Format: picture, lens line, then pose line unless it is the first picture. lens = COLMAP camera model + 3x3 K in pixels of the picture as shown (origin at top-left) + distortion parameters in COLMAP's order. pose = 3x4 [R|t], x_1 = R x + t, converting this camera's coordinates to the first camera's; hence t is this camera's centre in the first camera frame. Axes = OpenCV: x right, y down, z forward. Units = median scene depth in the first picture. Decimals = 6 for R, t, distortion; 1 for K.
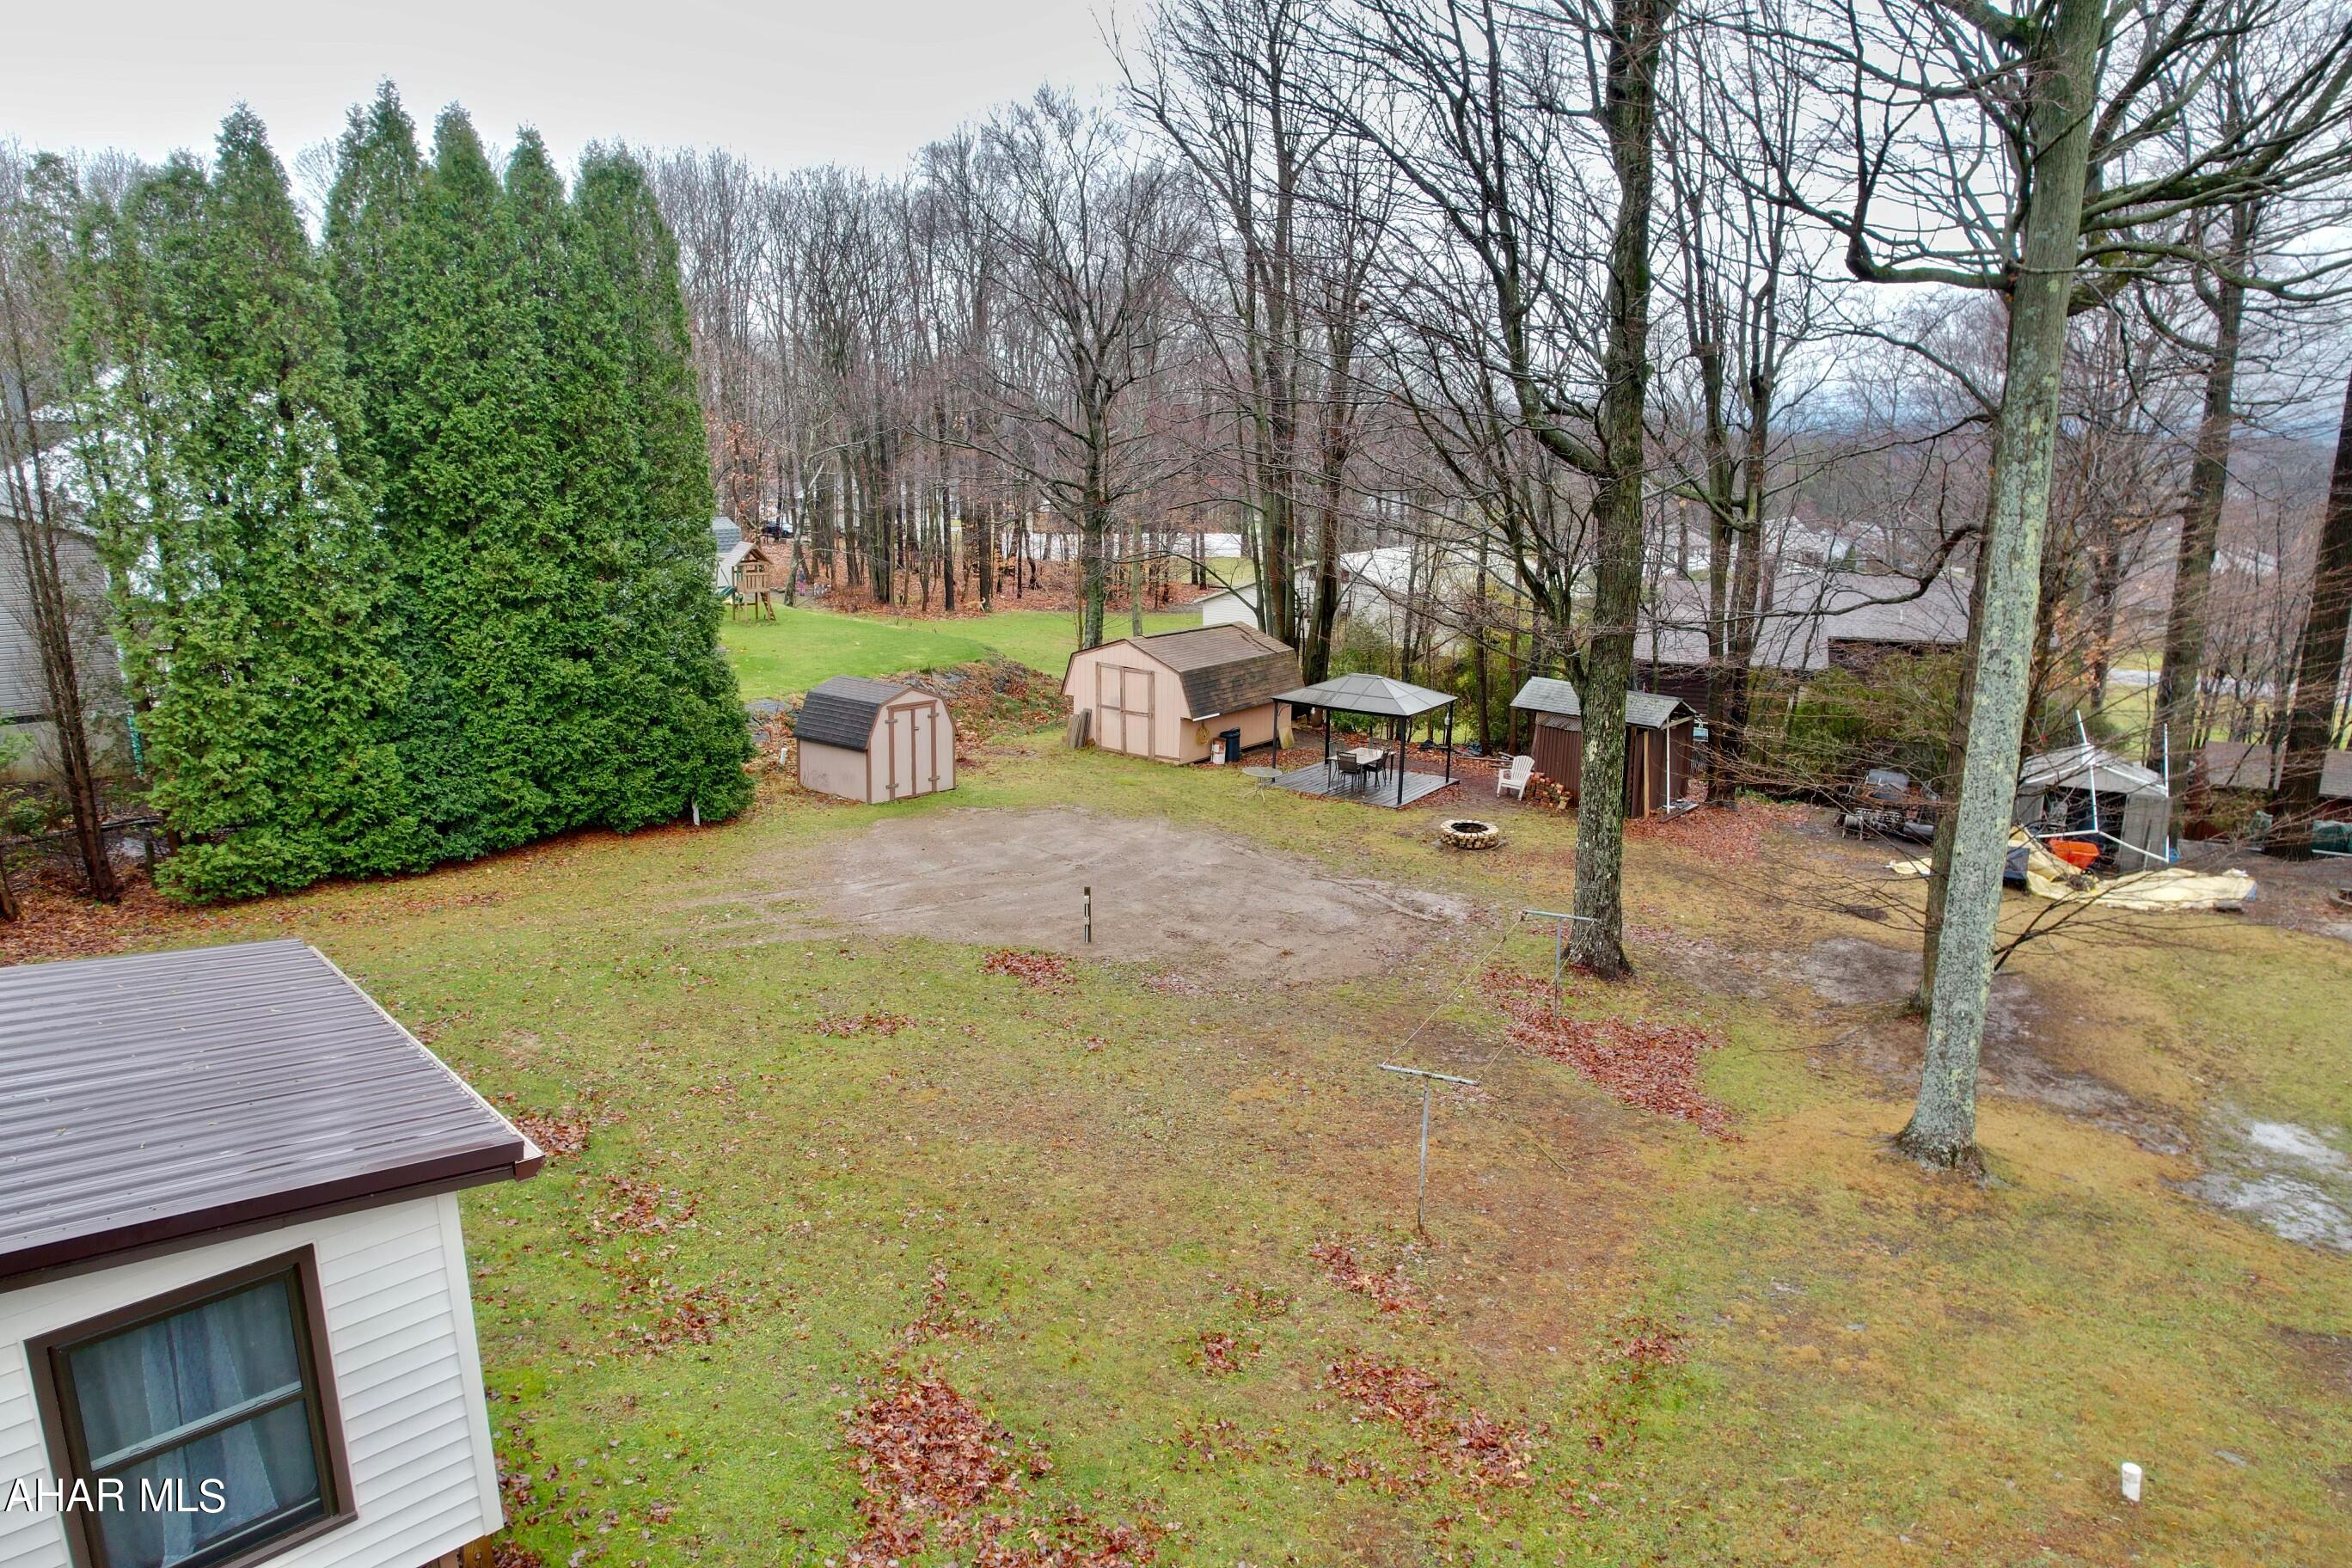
lens RADIAL K [[1523.7, 0, 1177.4], [0, 1523.7, 783.4], [0, 0, 1]] dist [-0.066574, 0.030526]
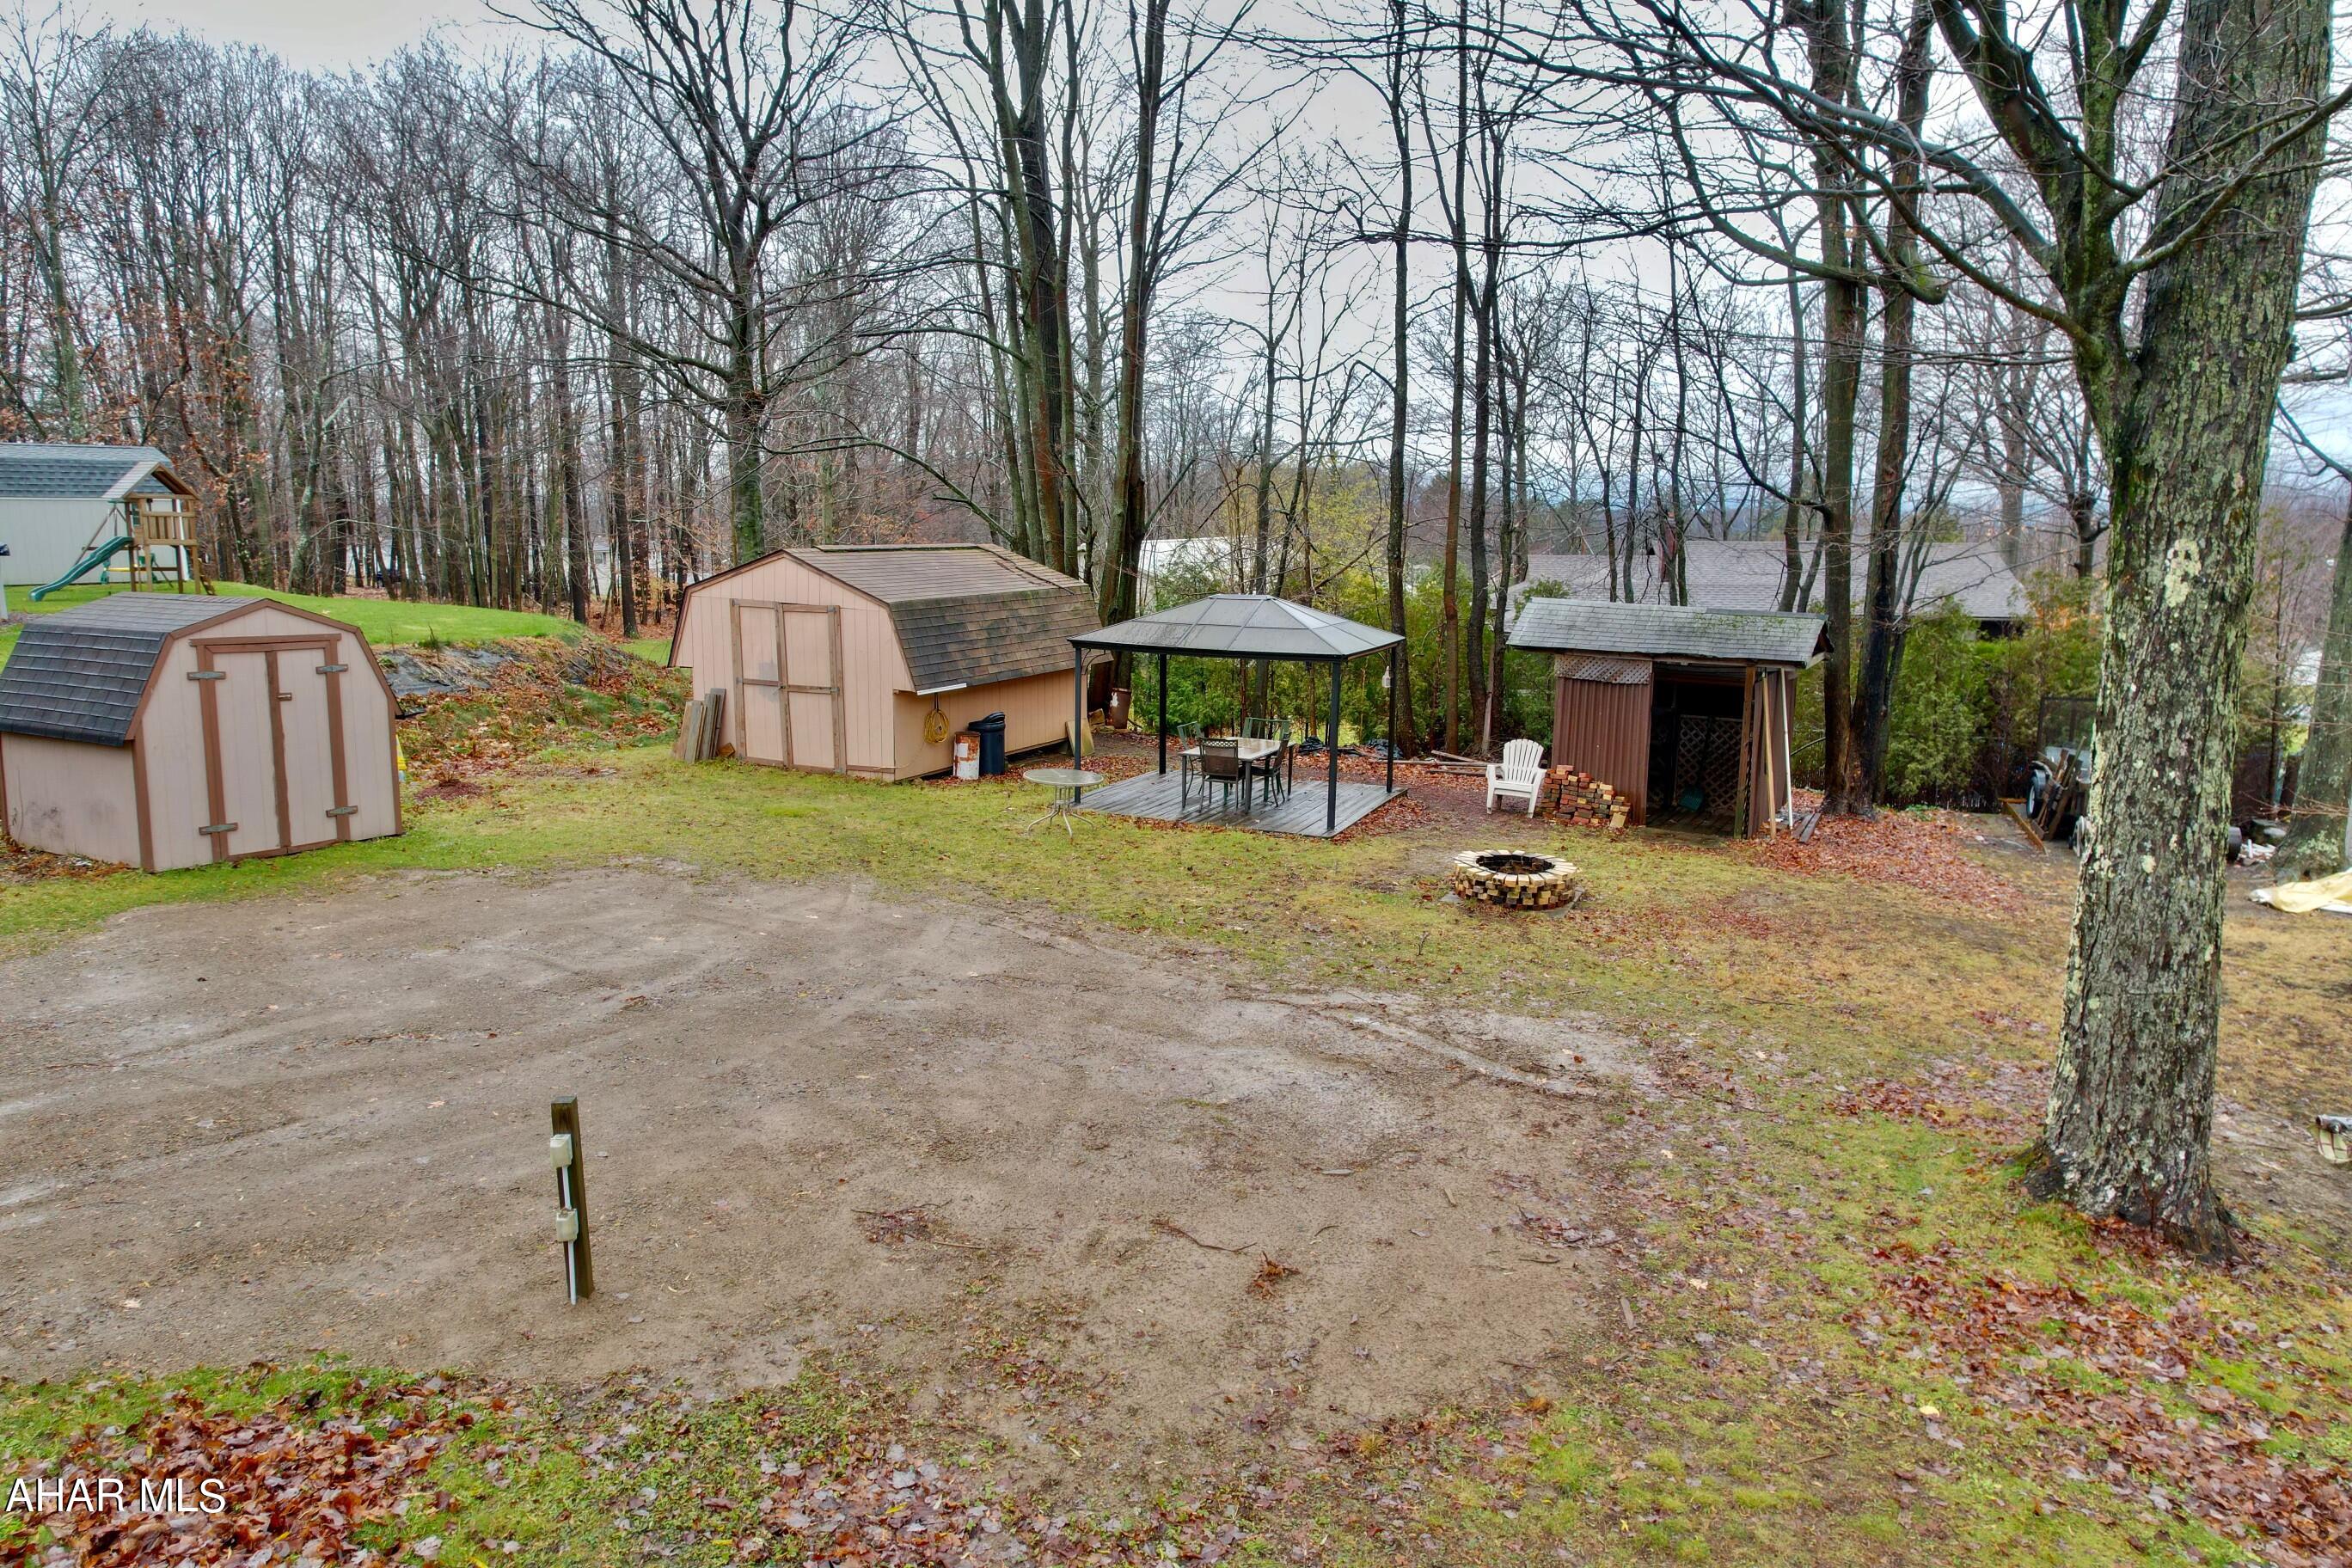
lens RADIAL K [[1523.7, 0, 1180.8], [0, 1523.7, 790.2], [0, 0, 1]] dist [-0.066574, 0.030526]
pose [[0.982091, -0.036973, 0.184745, 0.001424], [0.045945, 0.997951, -0.044524, 0.020332], [-0.182720, 0.052215, 0.981777, 0.497708]]
